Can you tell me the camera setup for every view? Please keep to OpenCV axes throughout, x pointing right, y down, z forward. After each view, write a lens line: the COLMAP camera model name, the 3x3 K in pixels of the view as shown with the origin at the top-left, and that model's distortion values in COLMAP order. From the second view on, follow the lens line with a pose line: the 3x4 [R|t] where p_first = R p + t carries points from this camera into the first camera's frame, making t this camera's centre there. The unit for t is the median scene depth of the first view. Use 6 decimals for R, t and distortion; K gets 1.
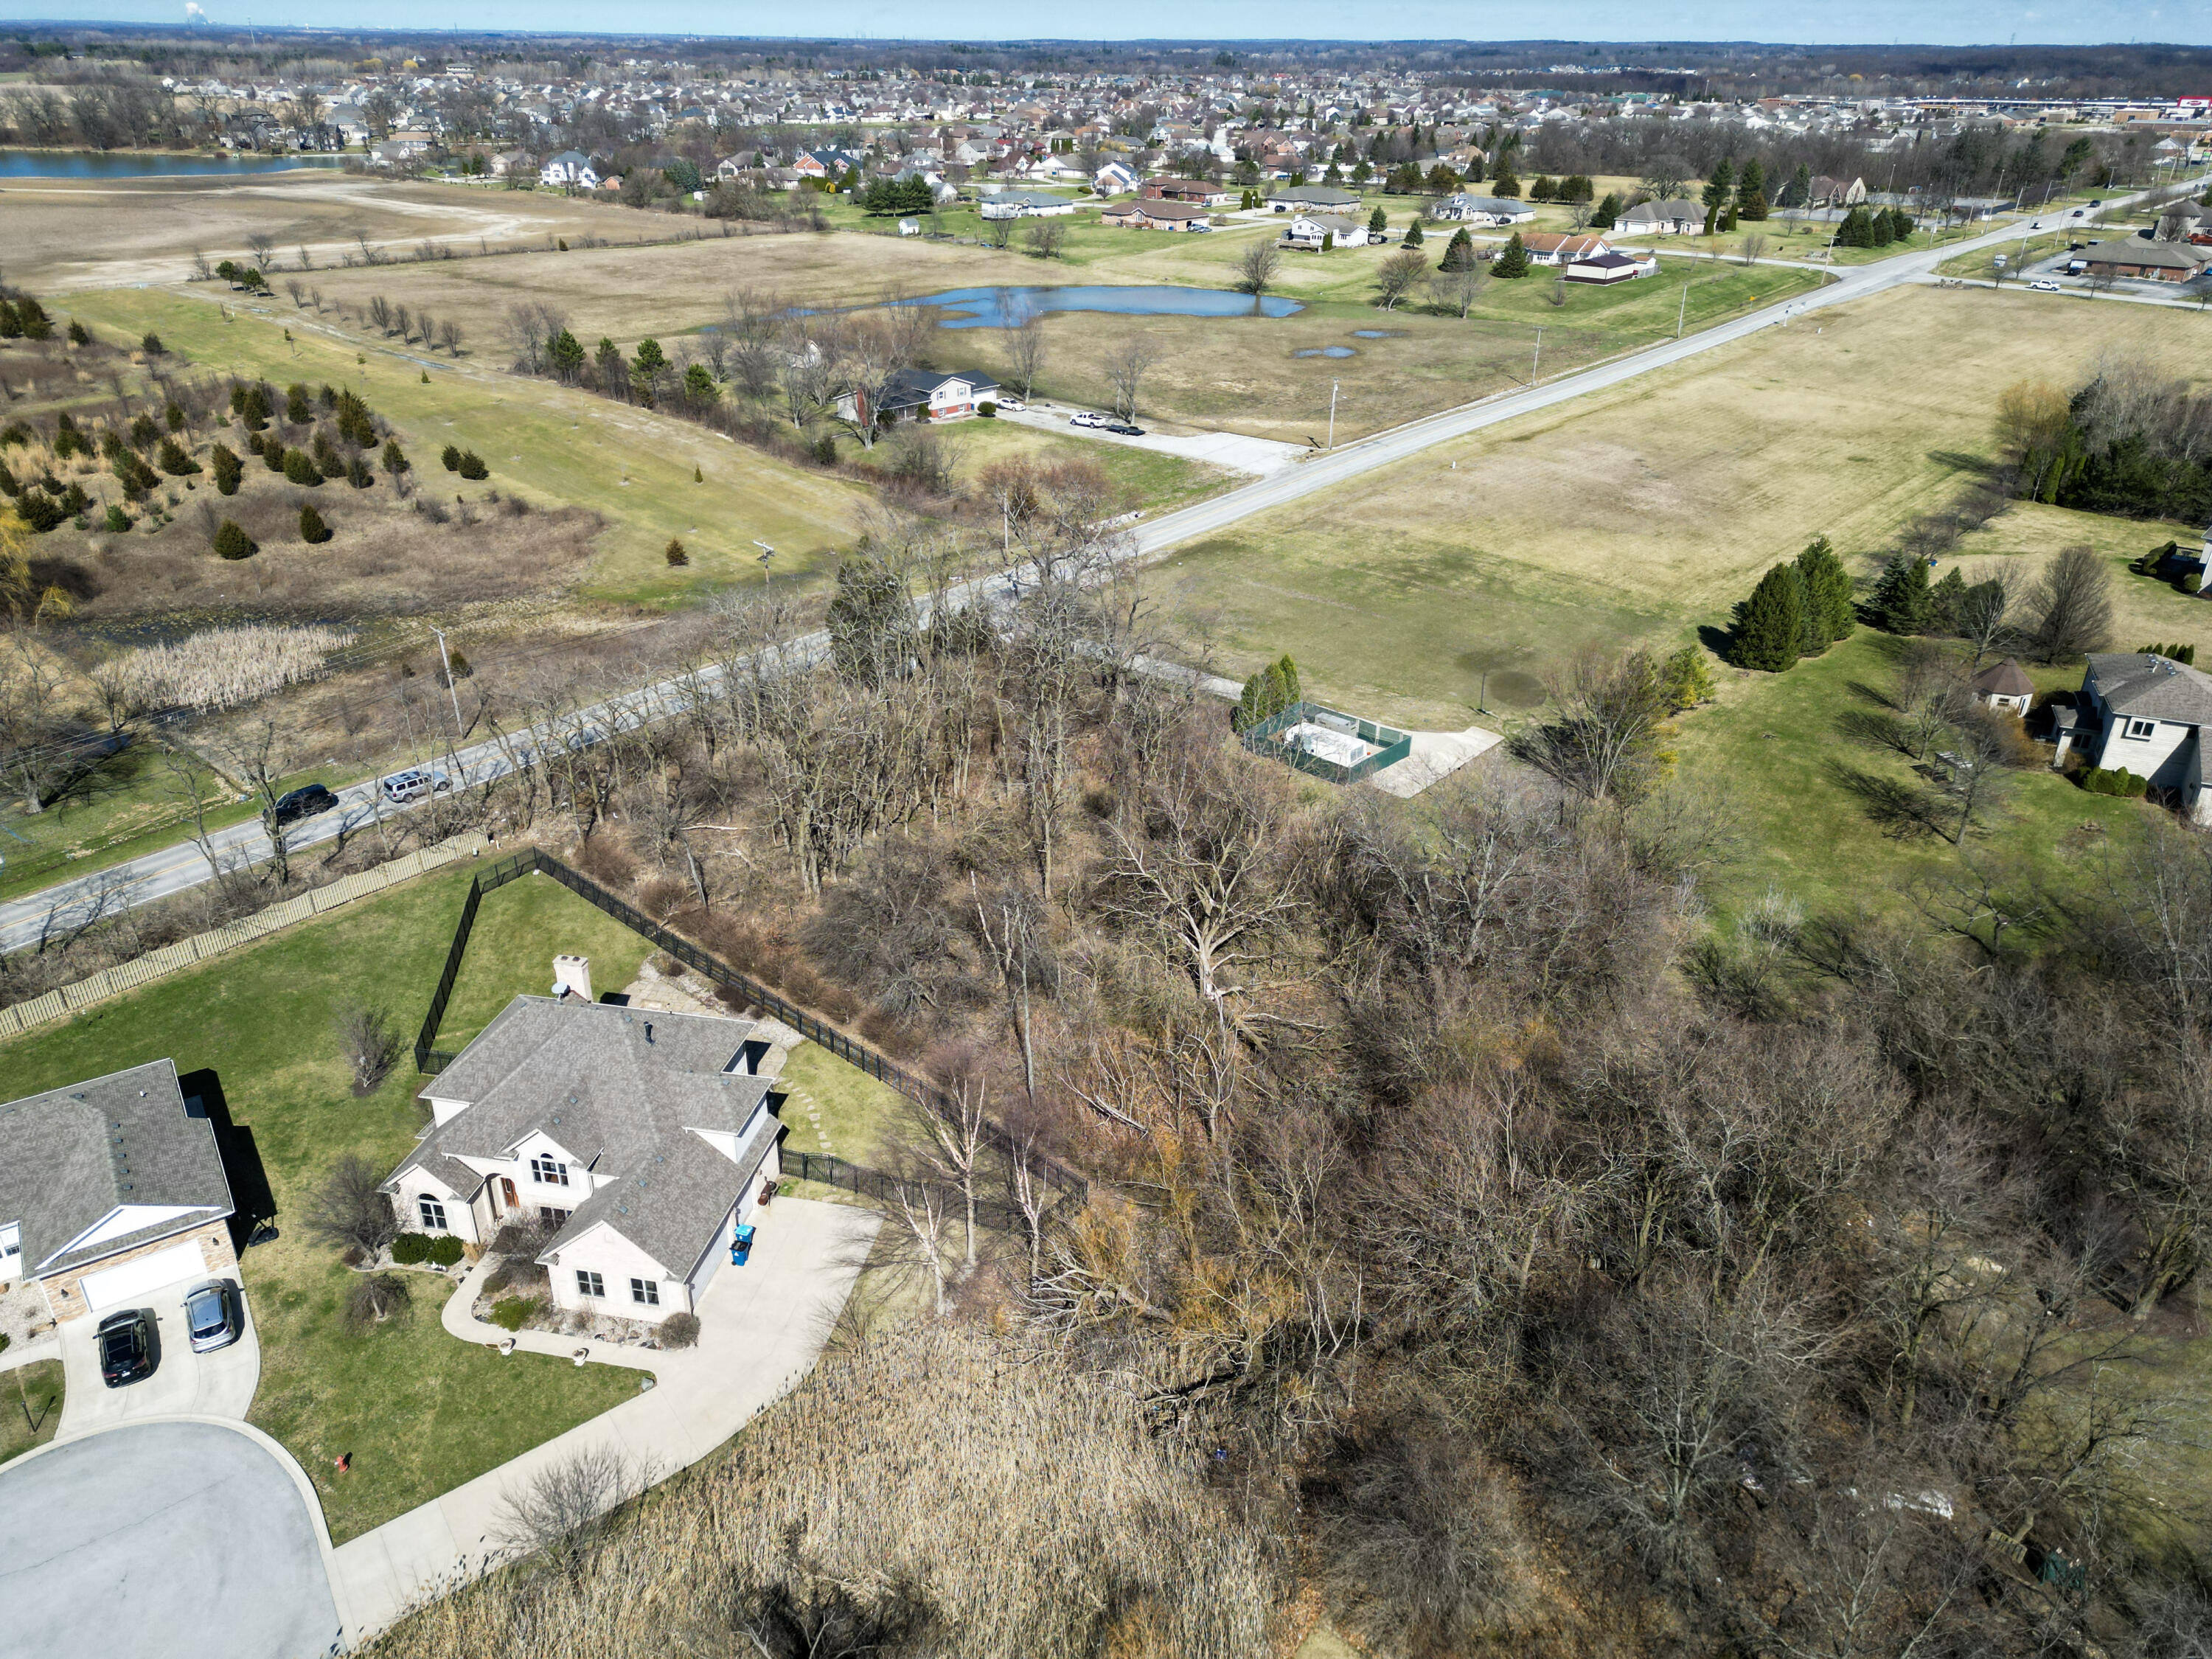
lens RADIAL K [[1547.5, 0, 1111.7], [0, 1547.5, 828.7], [0, 0, 1]] dist [0.063117, -0.048405]
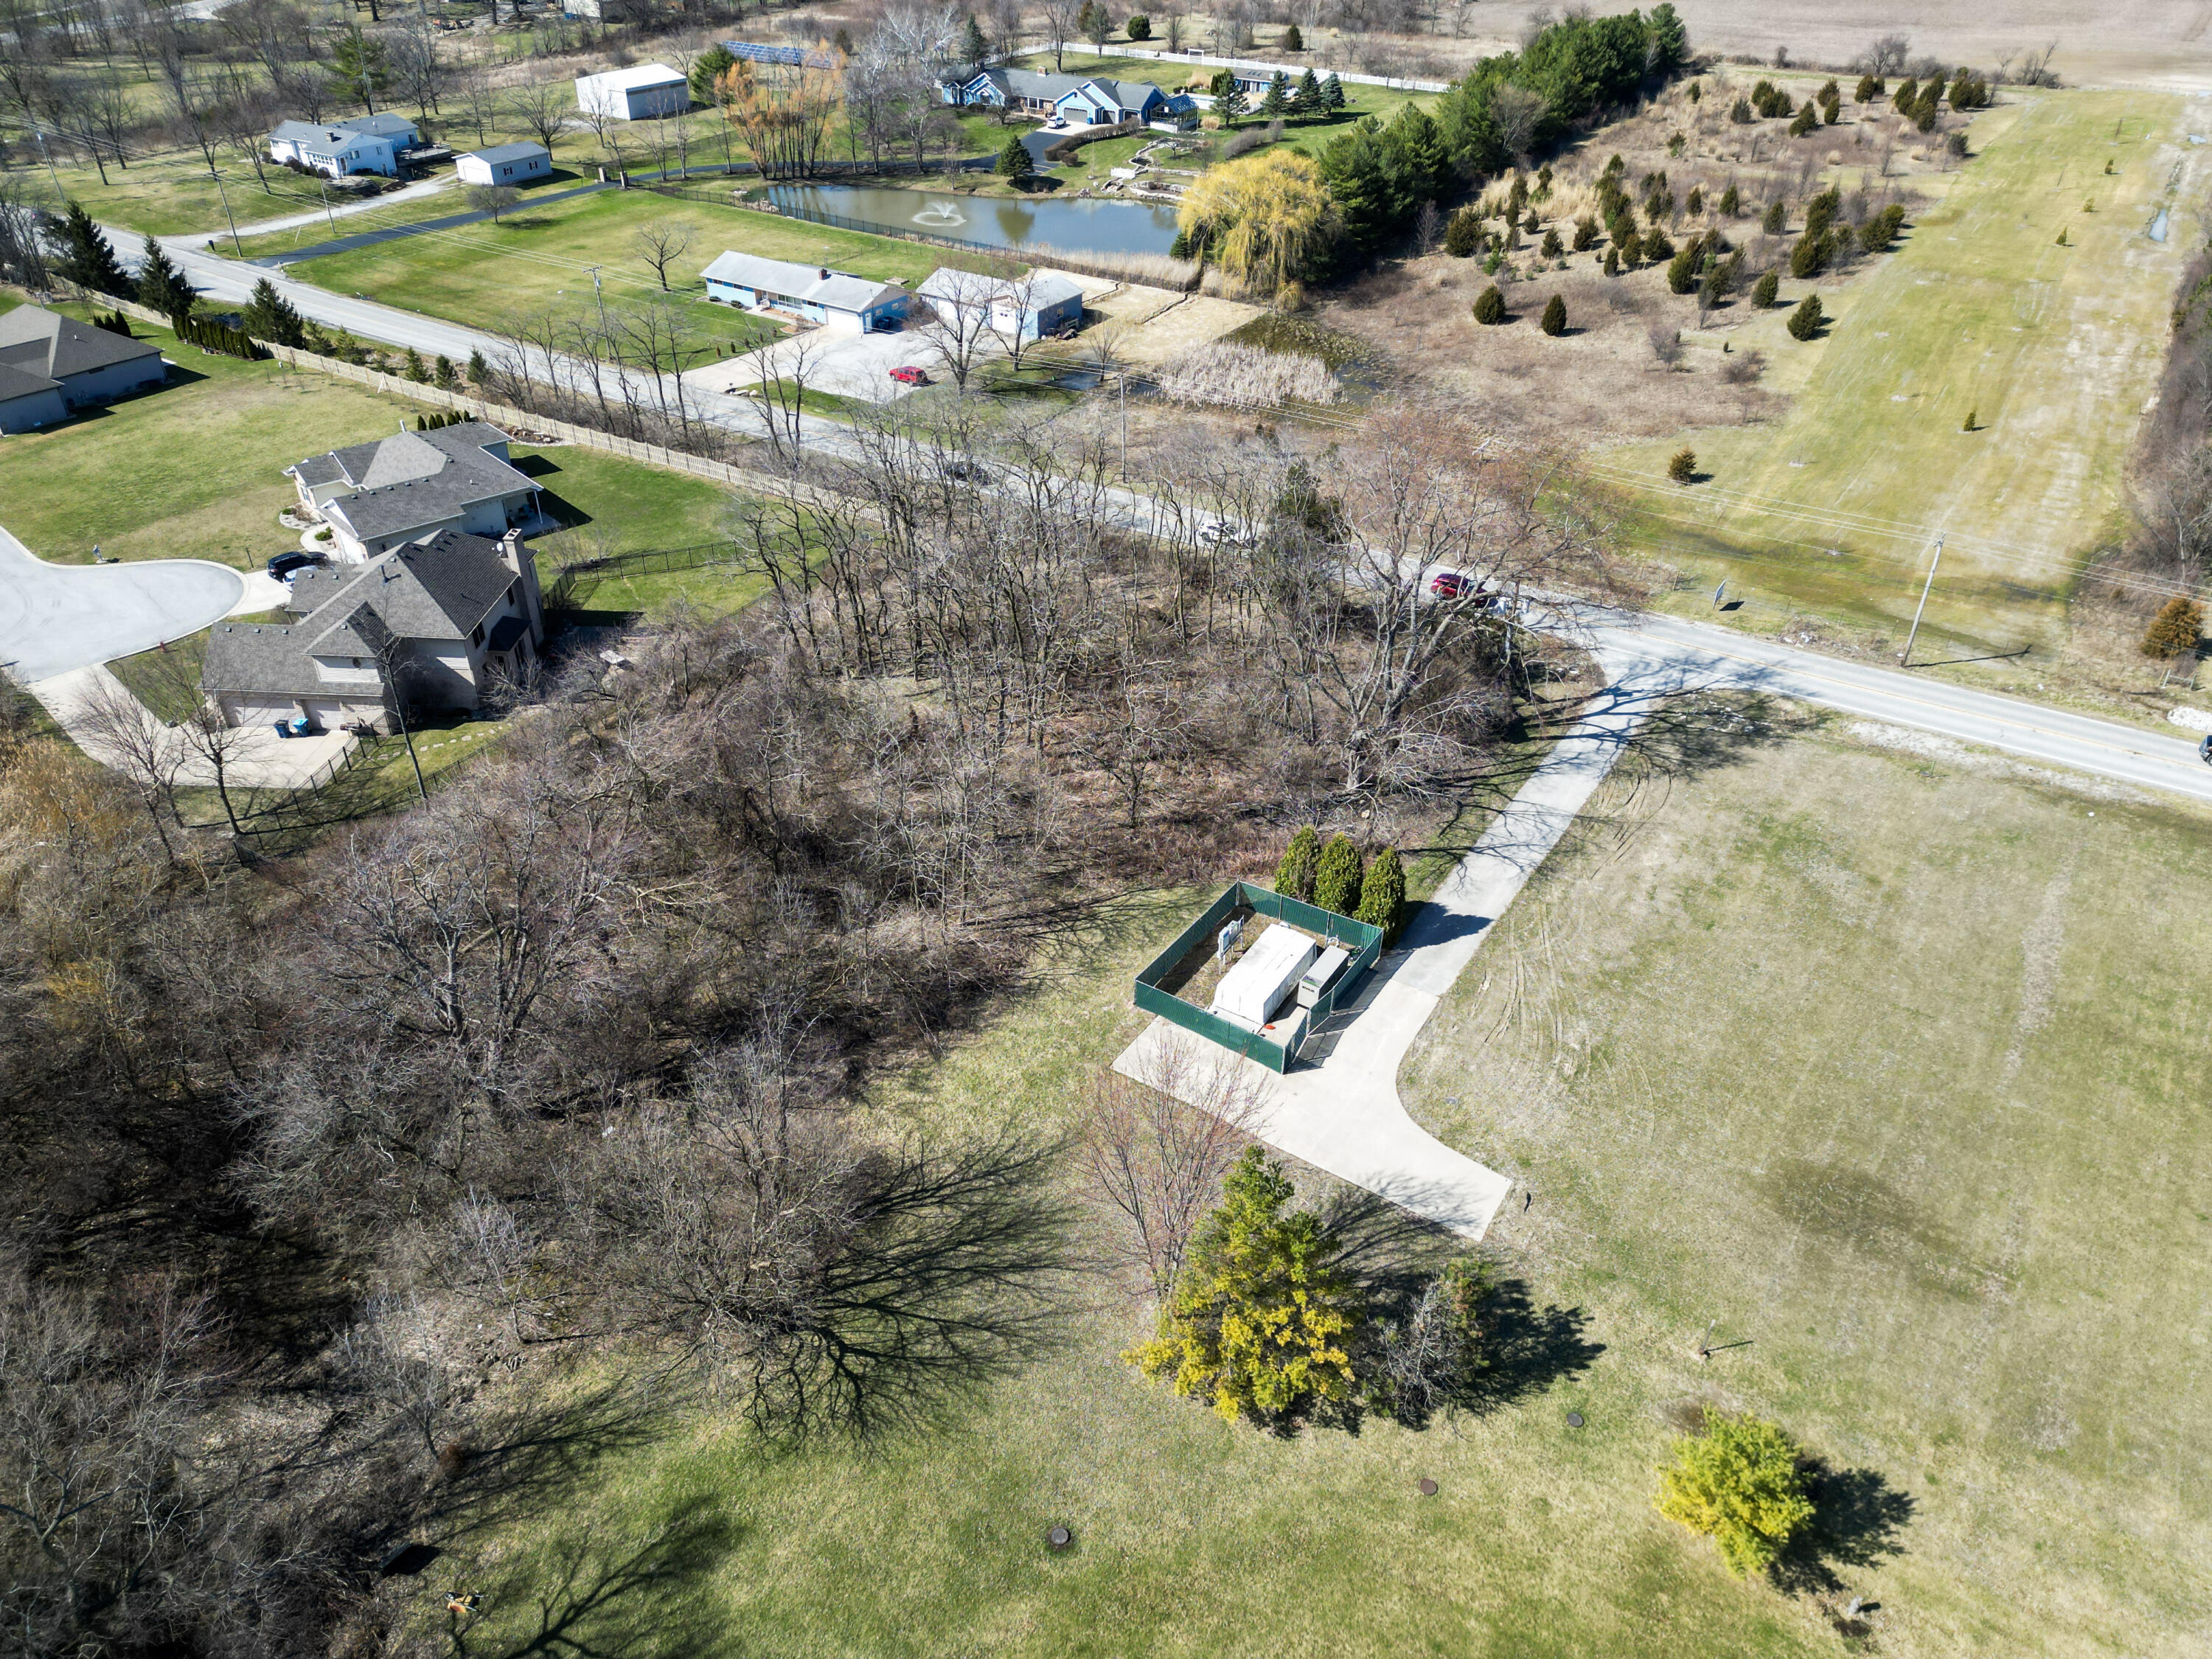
lens RADIAL K [[1547.5, 0, 1108.7], [0, 1547.5, 845.6], [0, 0, 1]] dist [0.063117, -0.048405]
pose [[0.142120, 0.555459, -0.819309, 0.442616], [-0.455964, 0.771402, 0.443887, -0.247347], [0.878578, 0.310490, 0.362901, 0.506215]]
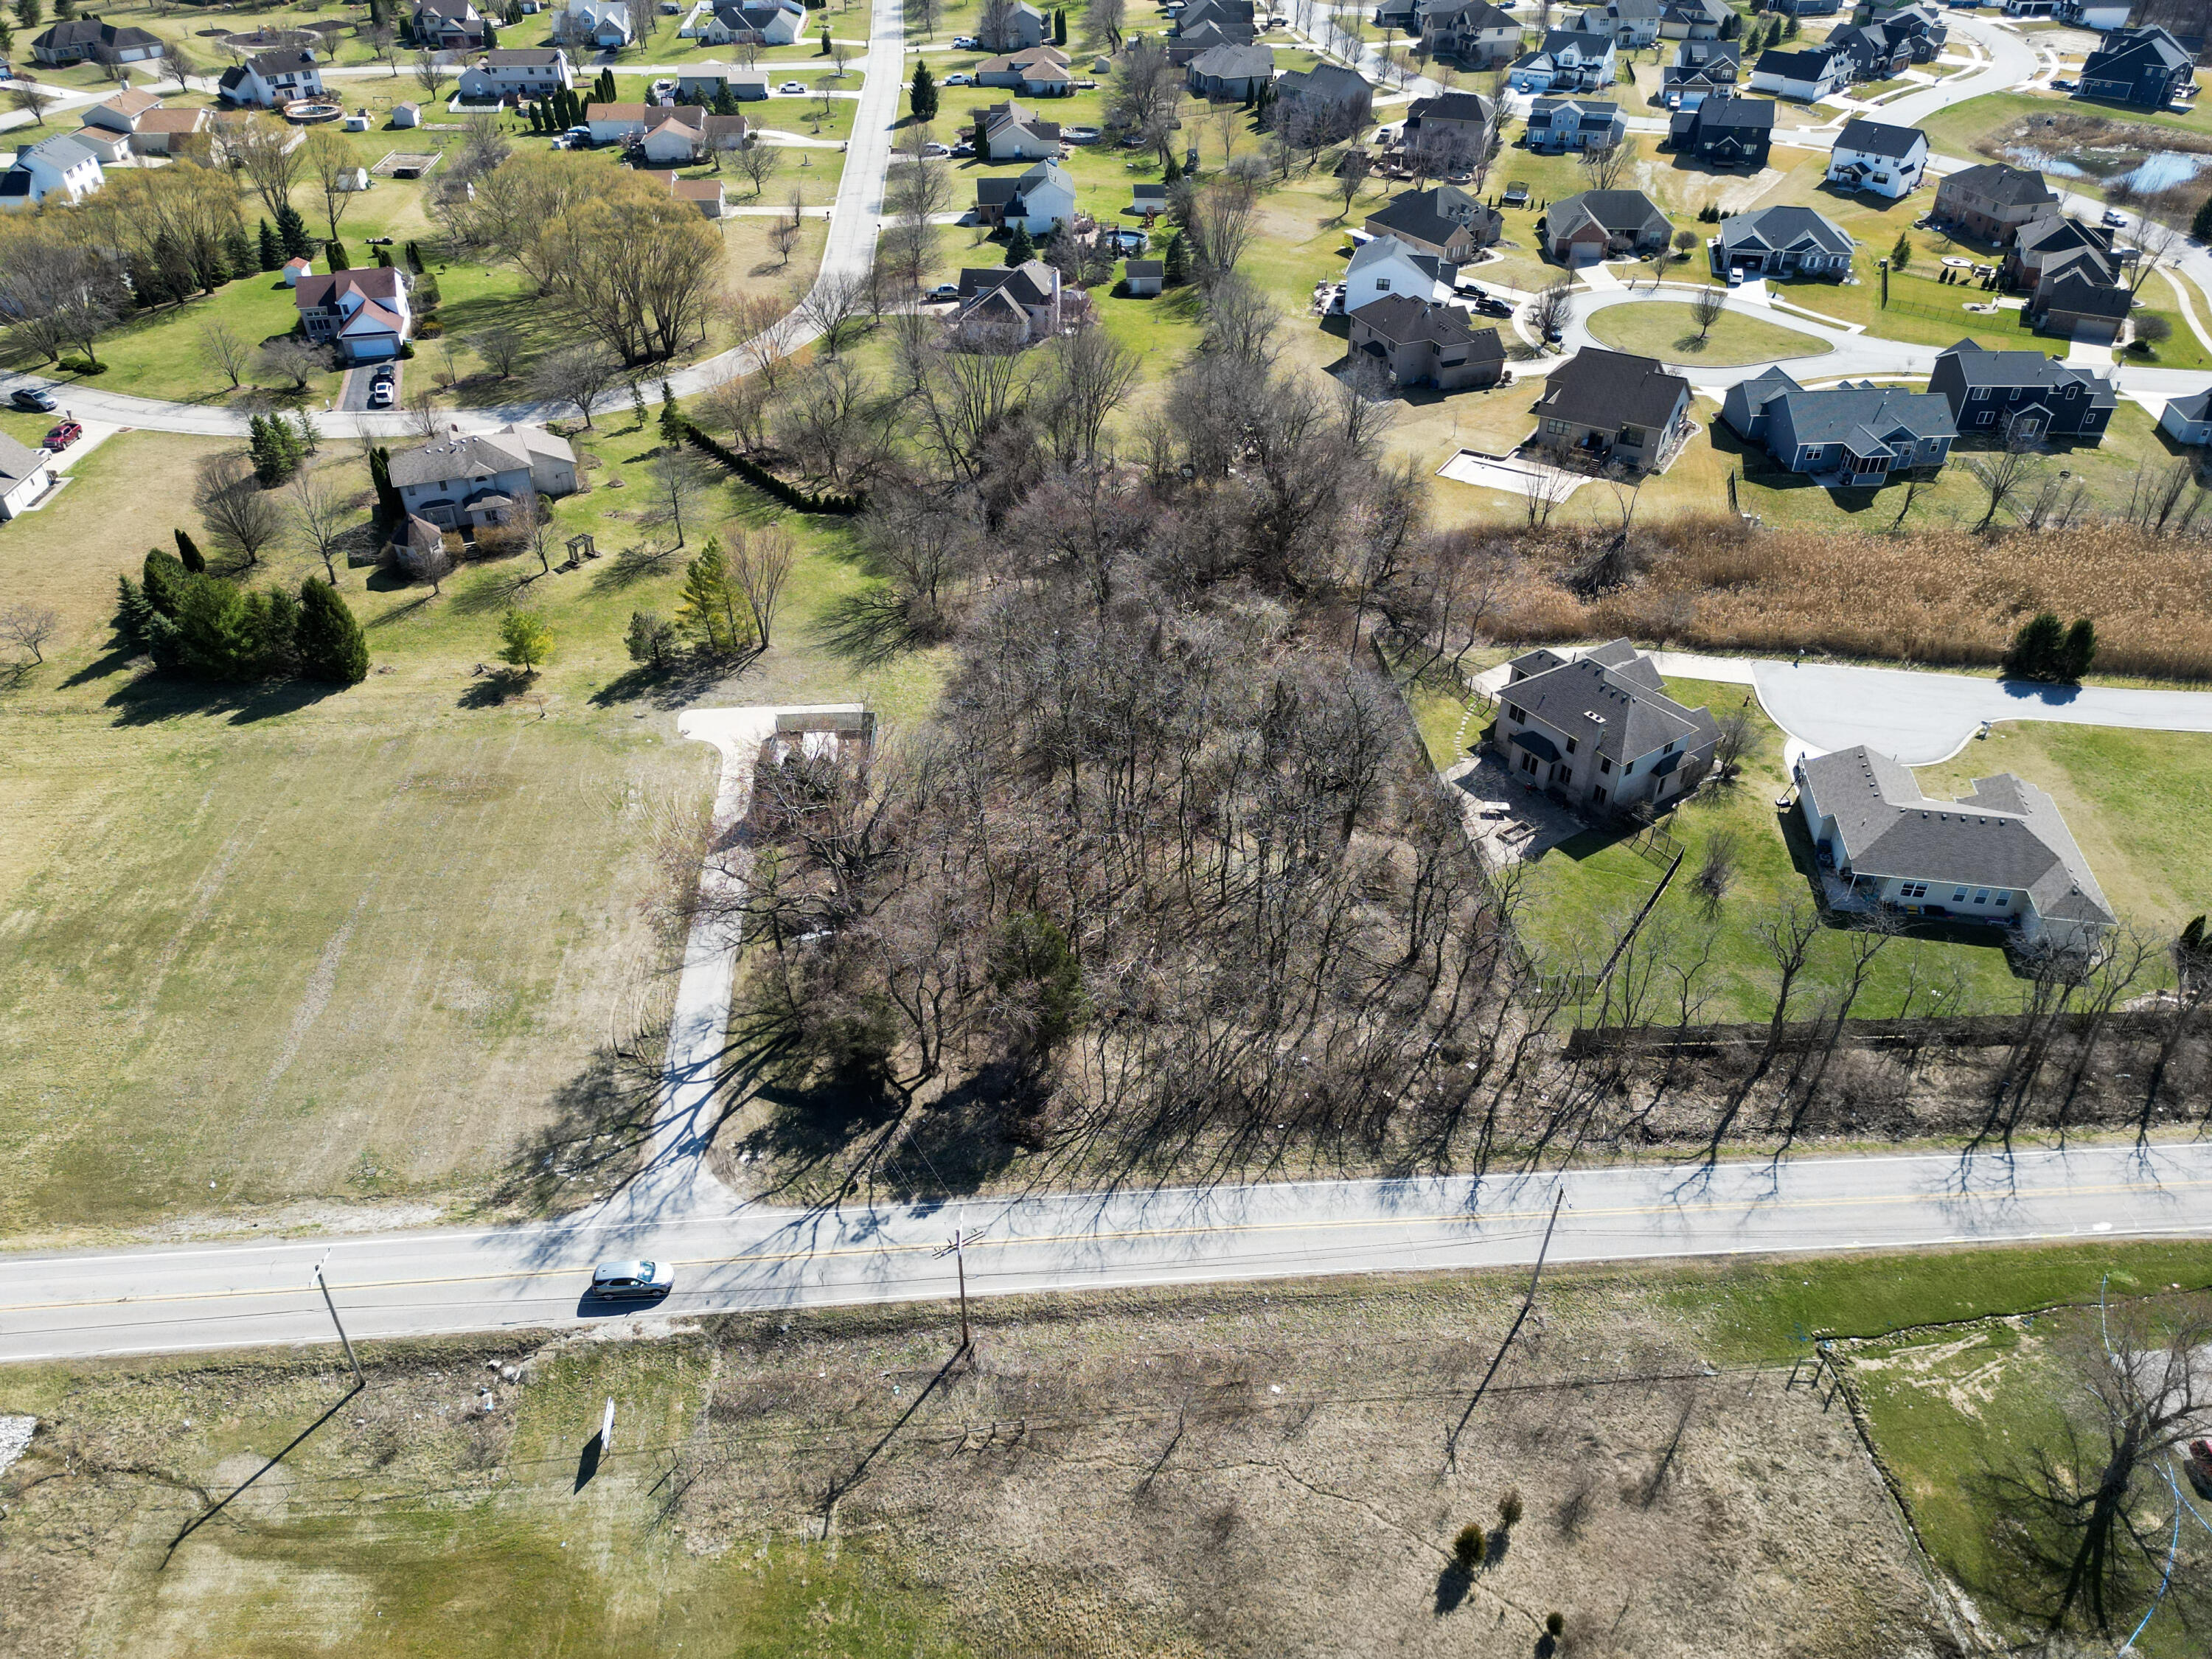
lens RADIAL K [[1547.5, 0, 1105.6], [0, 1547.5, 819.6], [0, 0, 1]] dist [0.063117, -0.048405]
pose [[-0.713124, -0.428247, 0.555030, -0.426957], [0.305051, 0.523279, 0.795690, -0.578335], [-0.631188, 0.736738, -0.242525, 0.837310]]
